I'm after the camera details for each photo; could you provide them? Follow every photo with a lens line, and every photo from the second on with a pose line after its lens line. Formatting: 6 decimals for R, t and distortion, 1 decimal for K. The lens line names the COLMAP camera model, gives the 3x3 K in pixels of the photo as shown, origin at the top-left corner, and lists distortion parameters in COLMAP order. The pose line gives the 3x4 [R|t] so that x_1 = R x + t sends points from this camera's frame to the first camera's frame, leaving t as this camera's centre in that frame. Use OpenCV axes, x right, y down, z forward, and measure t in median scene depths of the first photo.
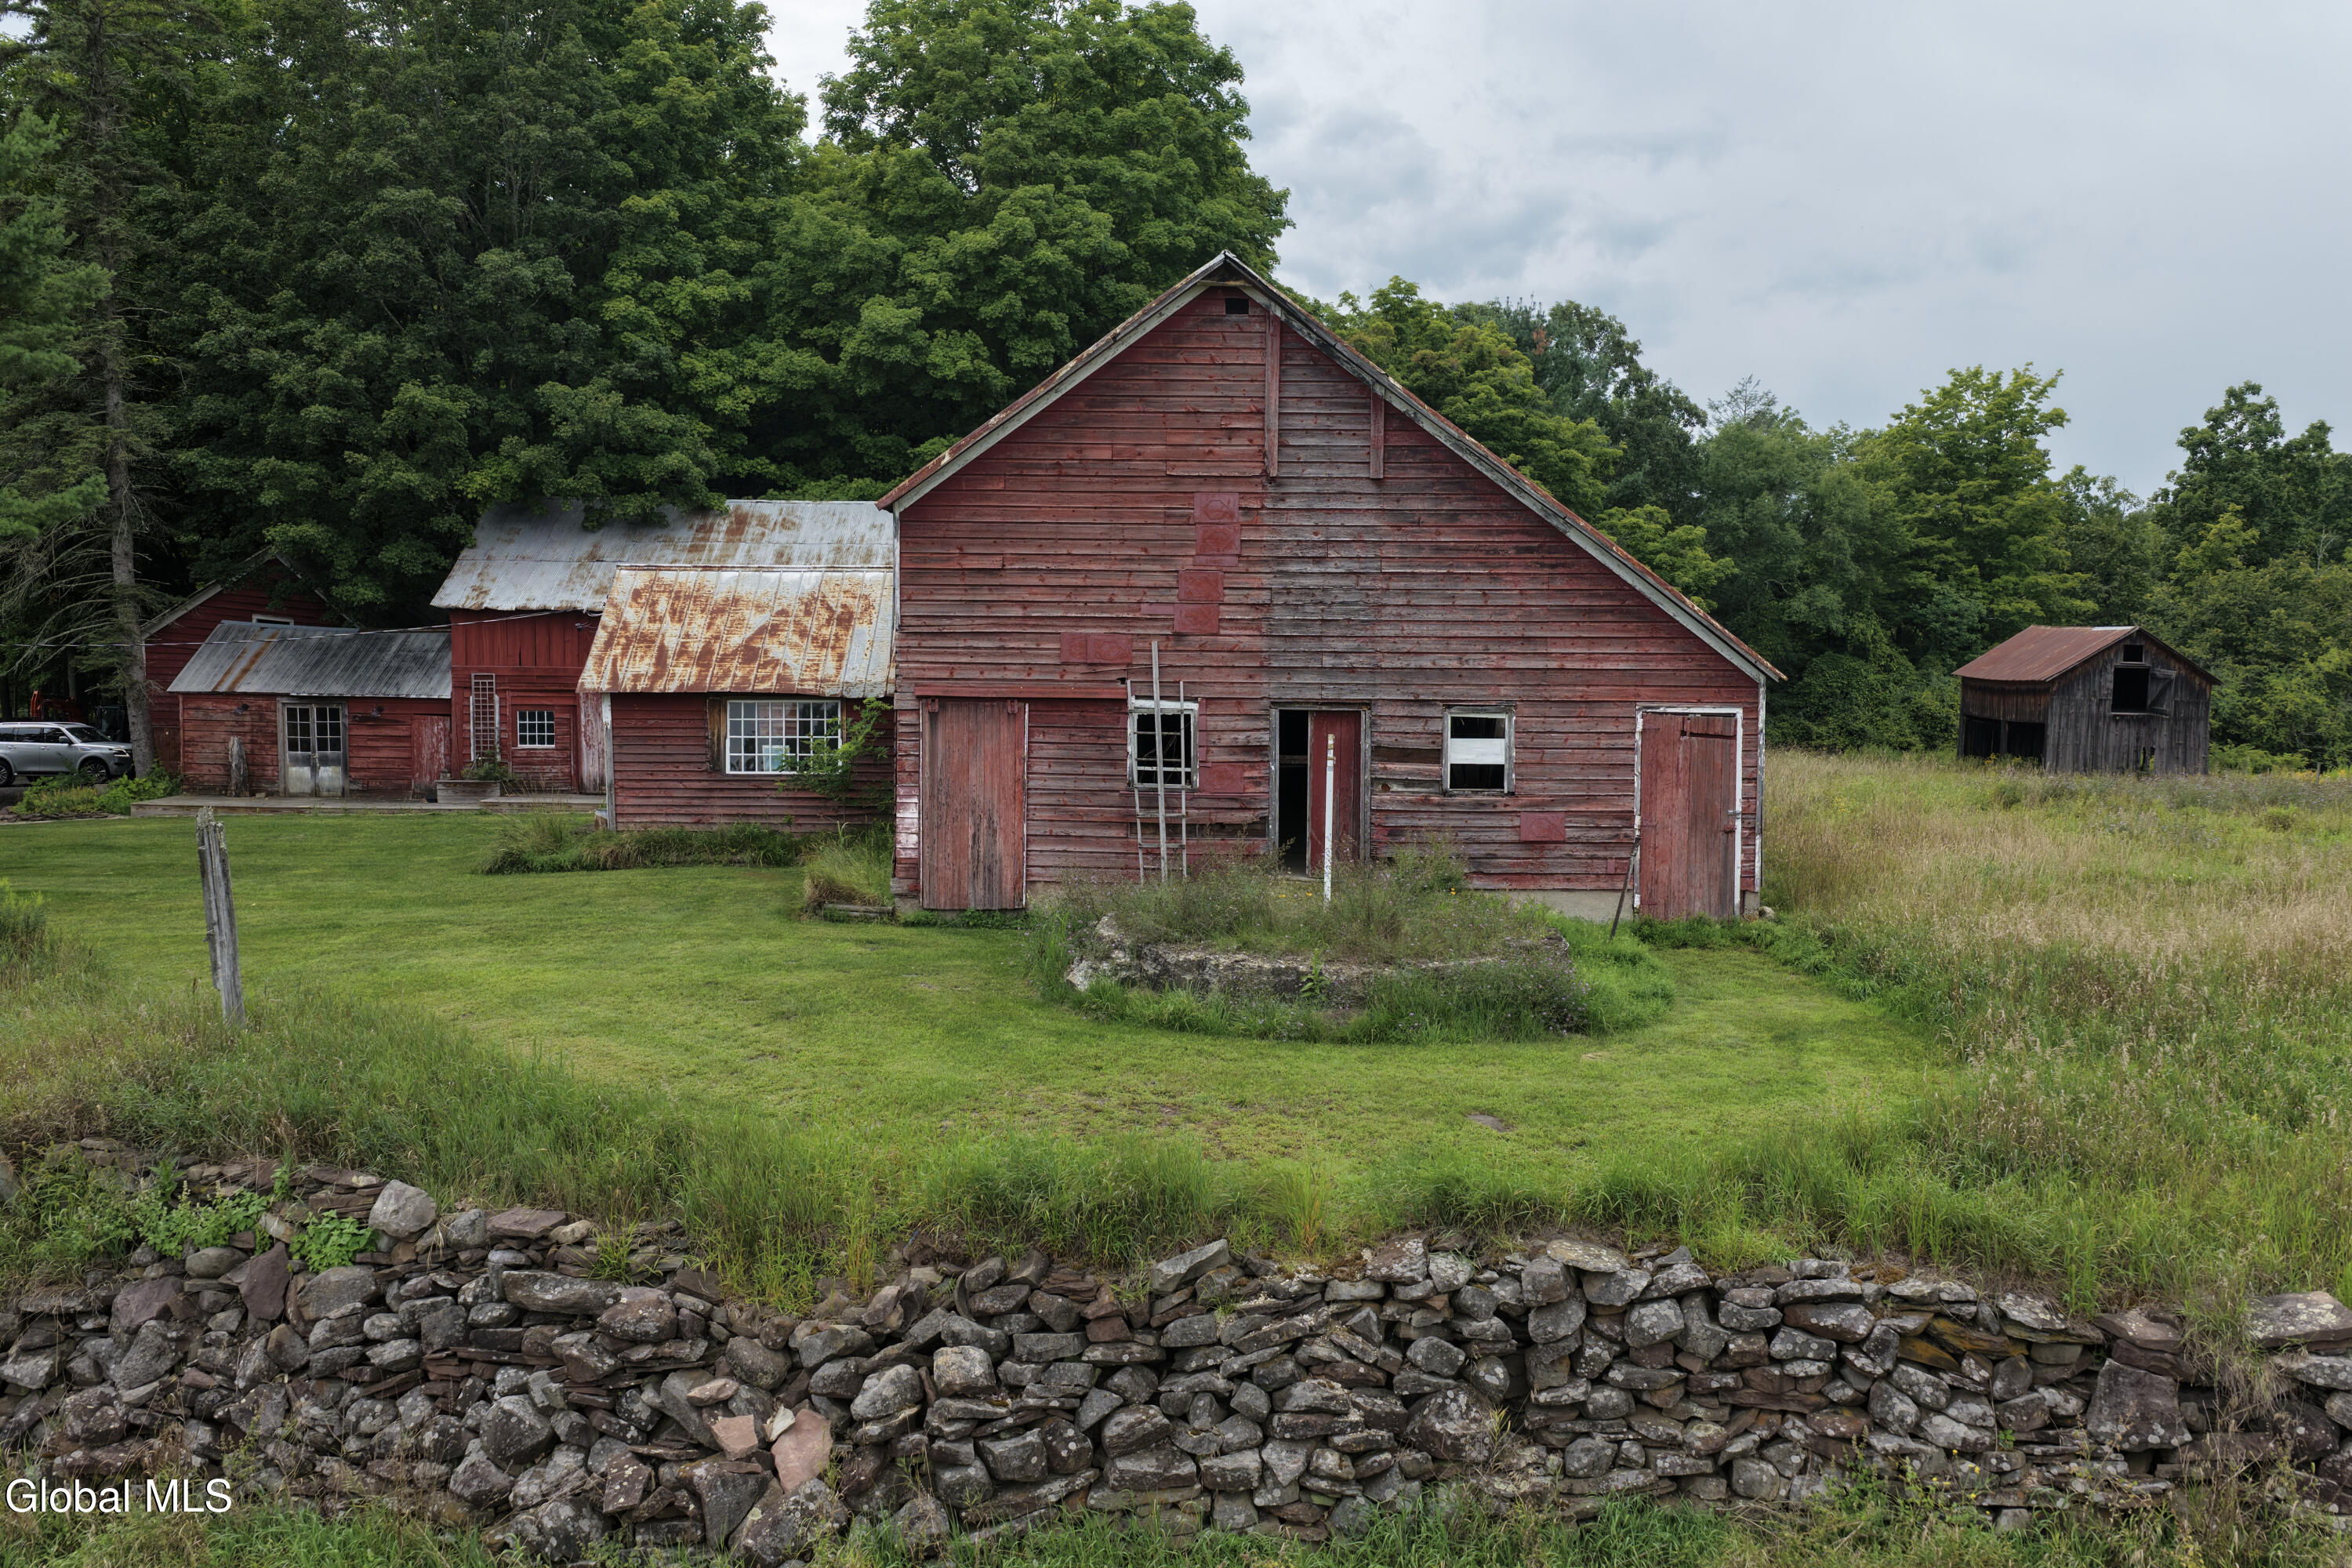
lens RADIAL K [[1897.7, 0, 1178.7], [0, 1897.7, 783.4], [0, 0, 1]] dist [-0.007368, 0.026085]
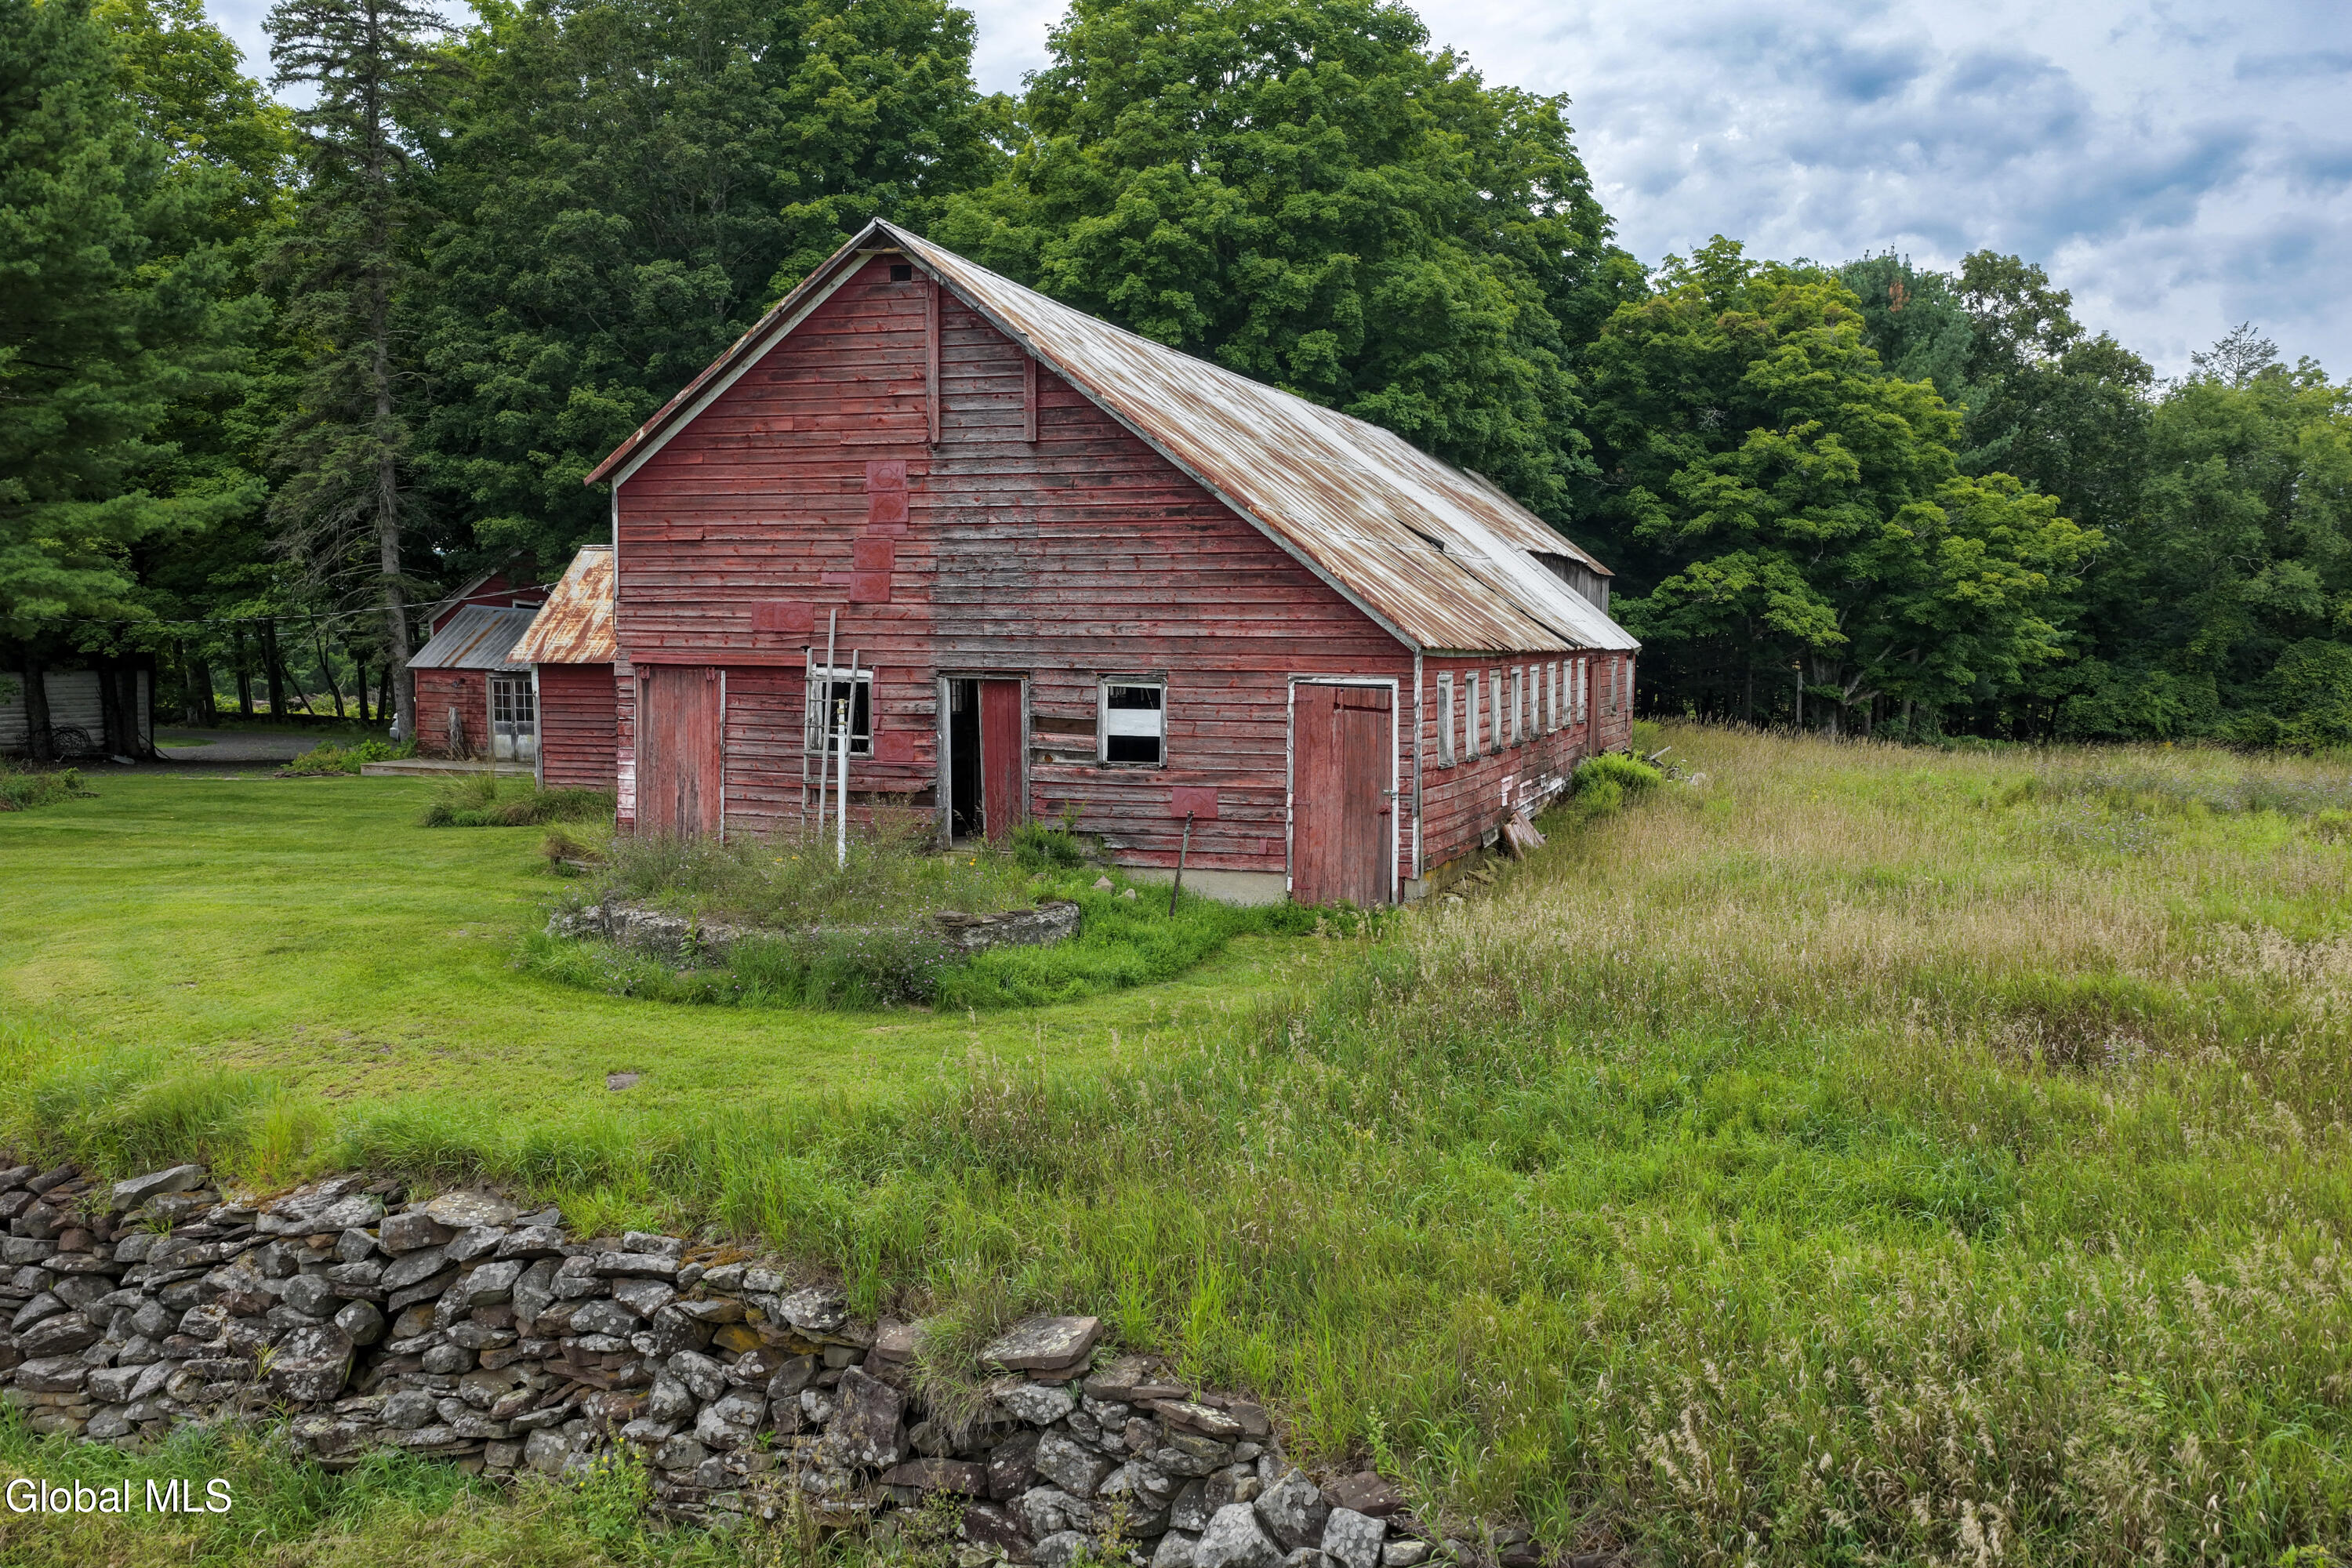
lens RADIAL K [[1897.7, 0, 1176.7], [0, 1897.7, 783.6], [0, 0, 1]] dist [-0.007368, 0.026085]
pose [[0.956672, 0.022158, -0.290323, 0.453543], [-0.020809, 0.999754, 0.007733, 0.006007], [0.290422, -0.001357, 0.956898, 0.085488]]
